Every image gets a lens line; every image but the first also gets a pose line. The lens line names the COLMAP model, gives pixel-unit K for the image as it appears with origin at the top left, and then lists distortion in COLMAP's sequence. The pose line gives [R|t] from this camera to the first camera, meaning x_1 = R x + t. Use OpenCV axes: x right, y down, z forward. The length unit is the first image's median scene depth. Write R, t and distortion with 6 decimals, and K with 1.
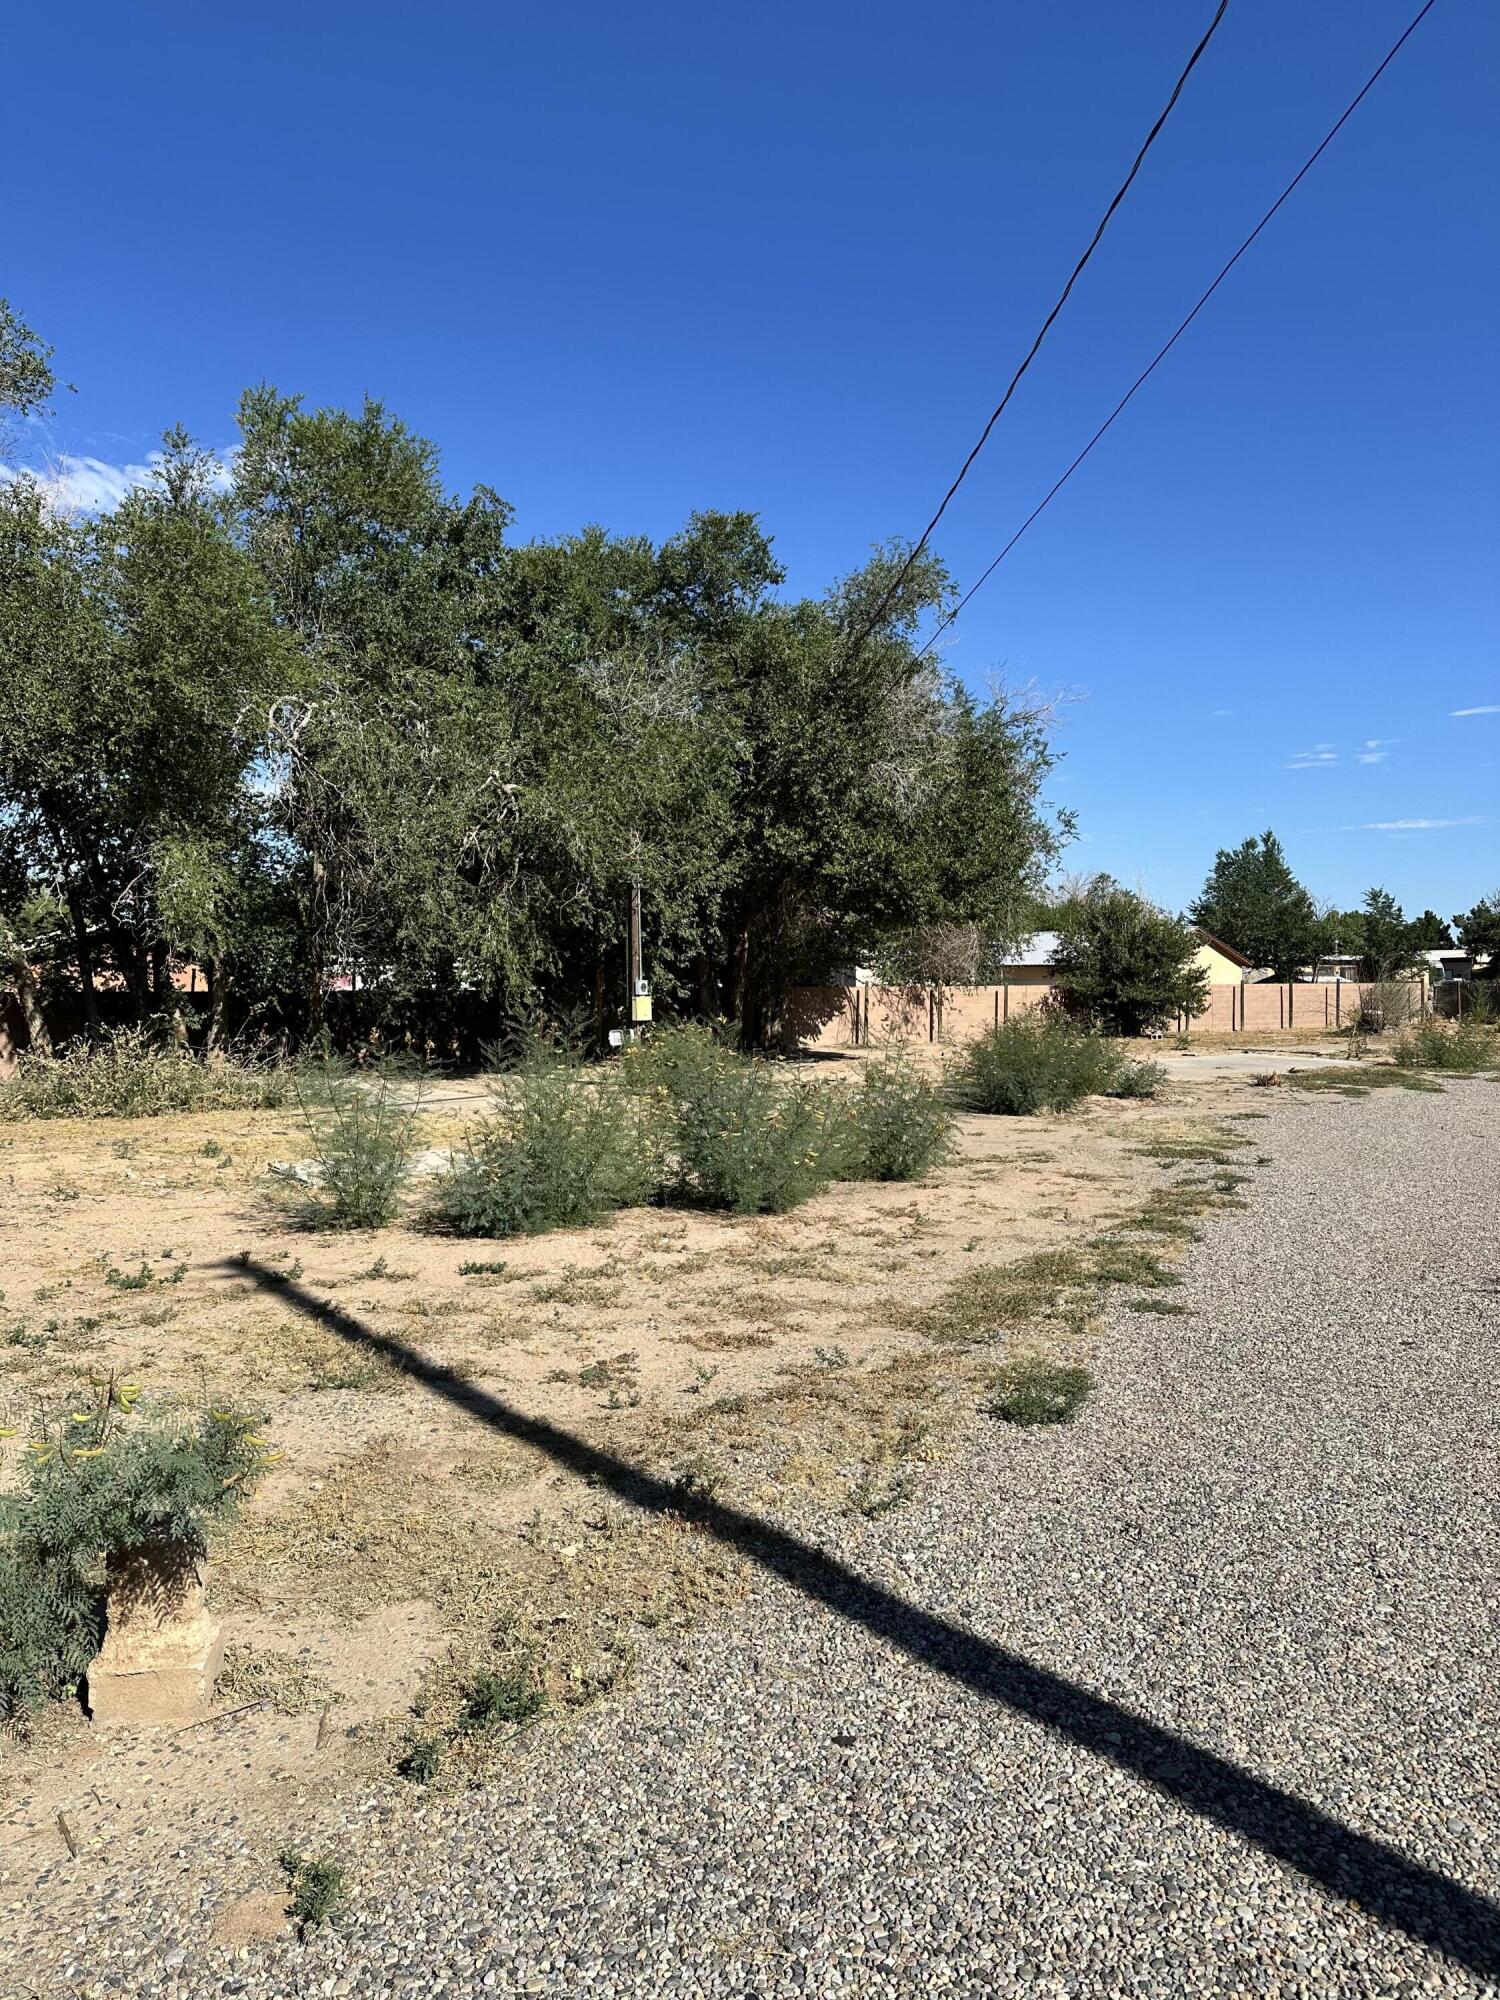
lens RADIAL K [[1389.2, 0, 720.3], [0, 1389.2, 1010.3], [0, 0, 1]] dist [0.044693, -0.048443]
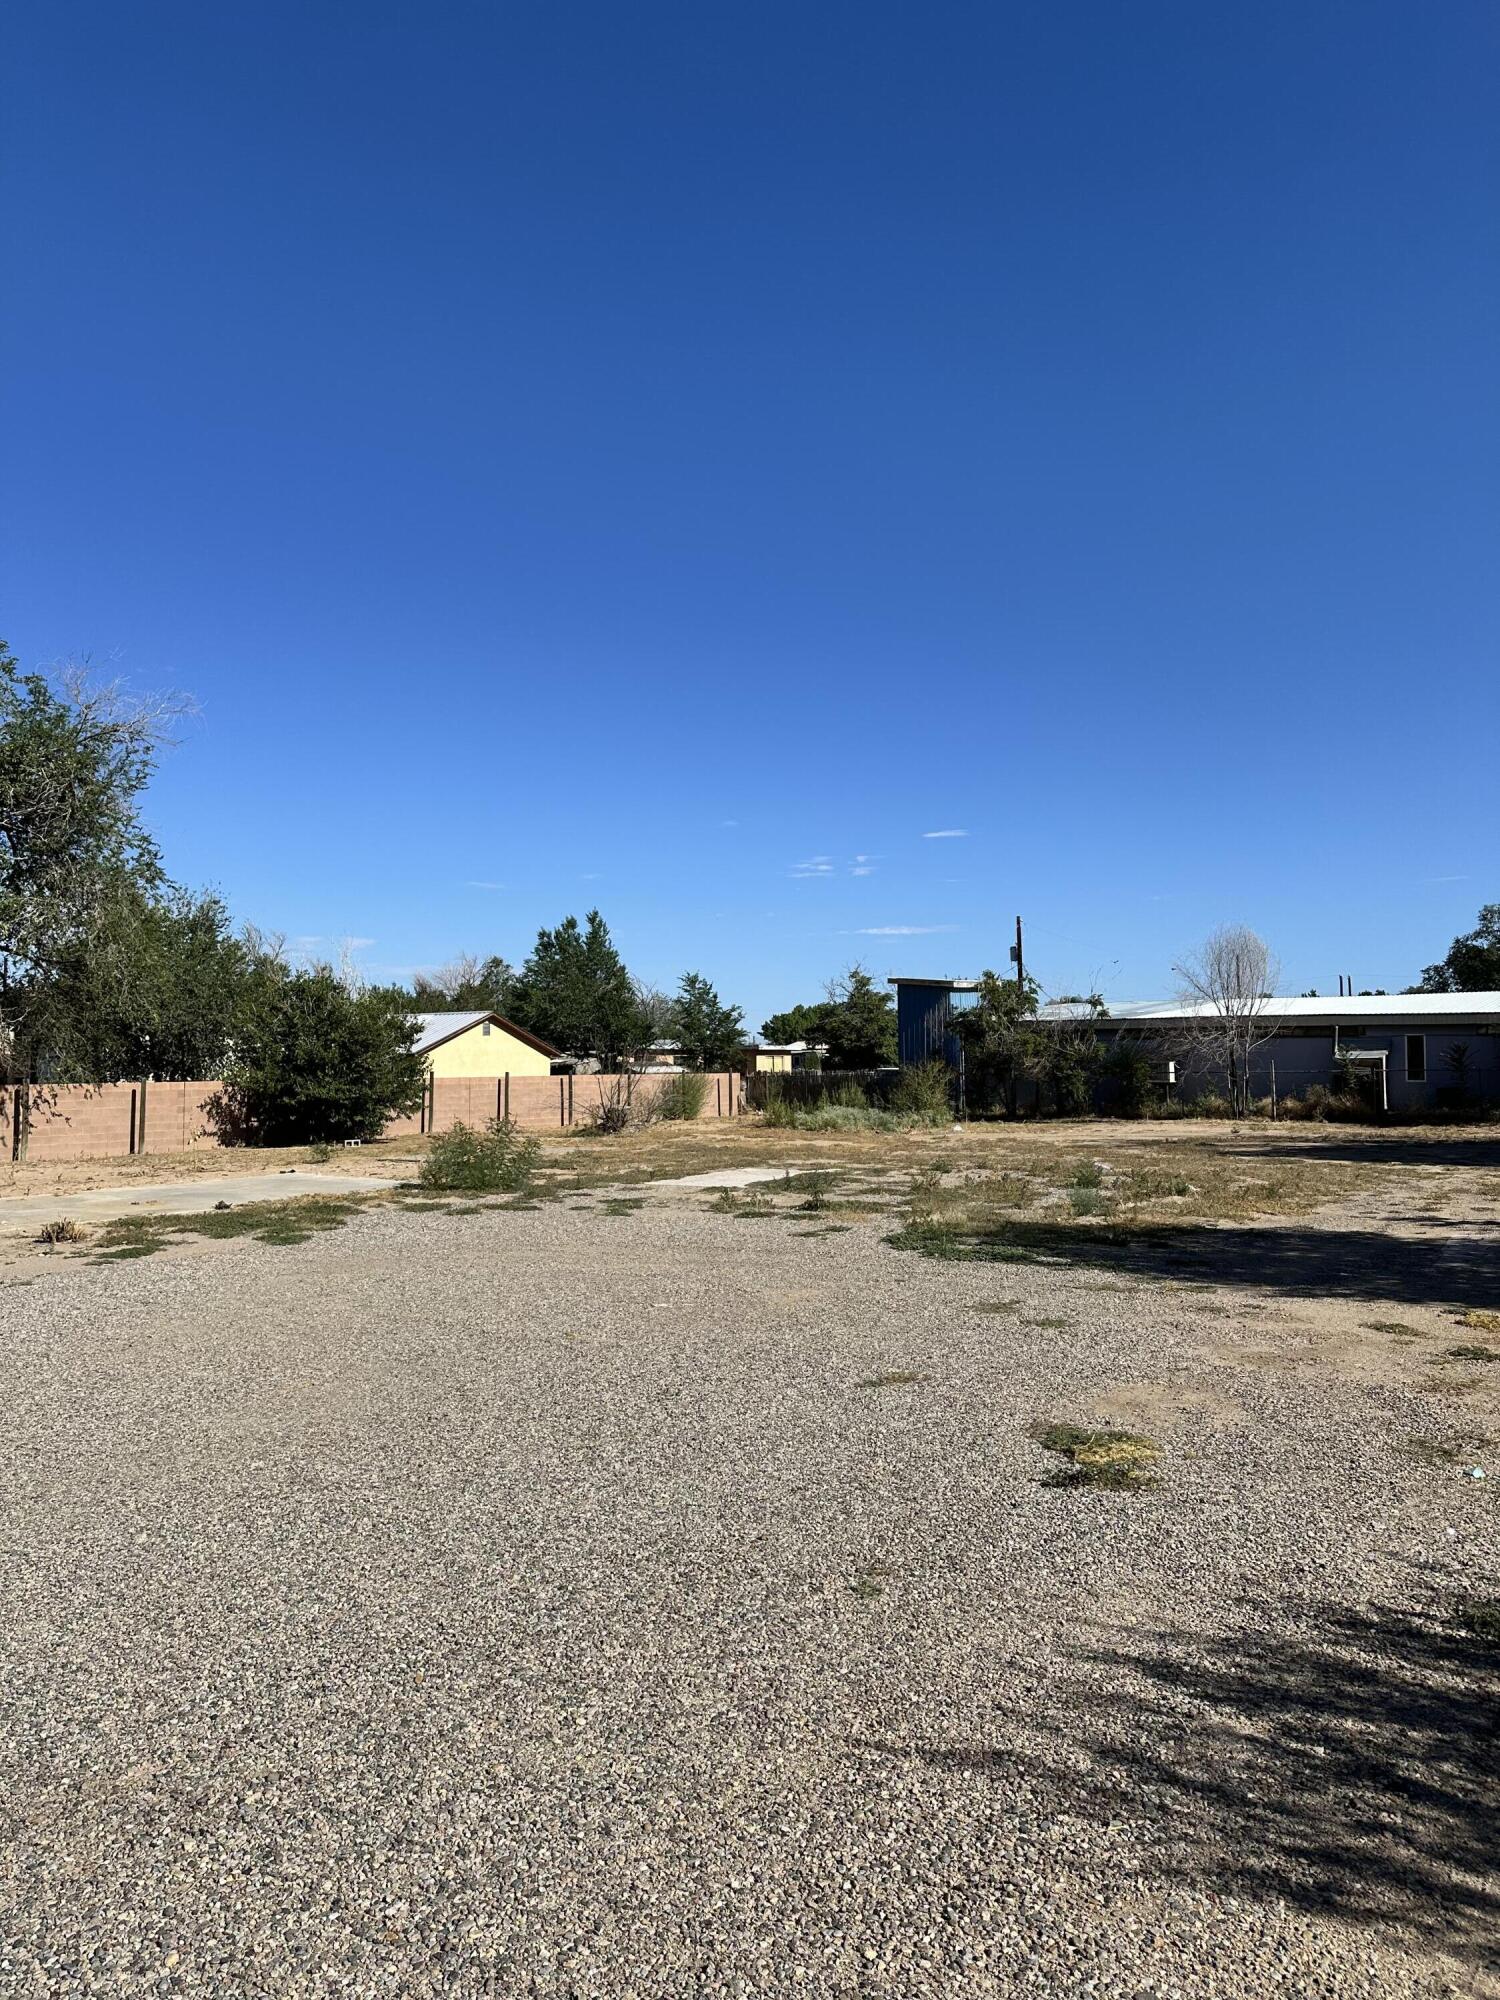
lens RADIAL K [[1389.2, 0, 720.3], [0, 1389.2, 1010.3], [0, 0, 1]] dist [0.044693, -0.048443]
pose [[0.945091, 0.006259, 0.326747, 0.697444], [0.015079, 0.997916, -0.062733, -0.011849], [-0.326459, 0.064215, 0.943028, 0.448466]]
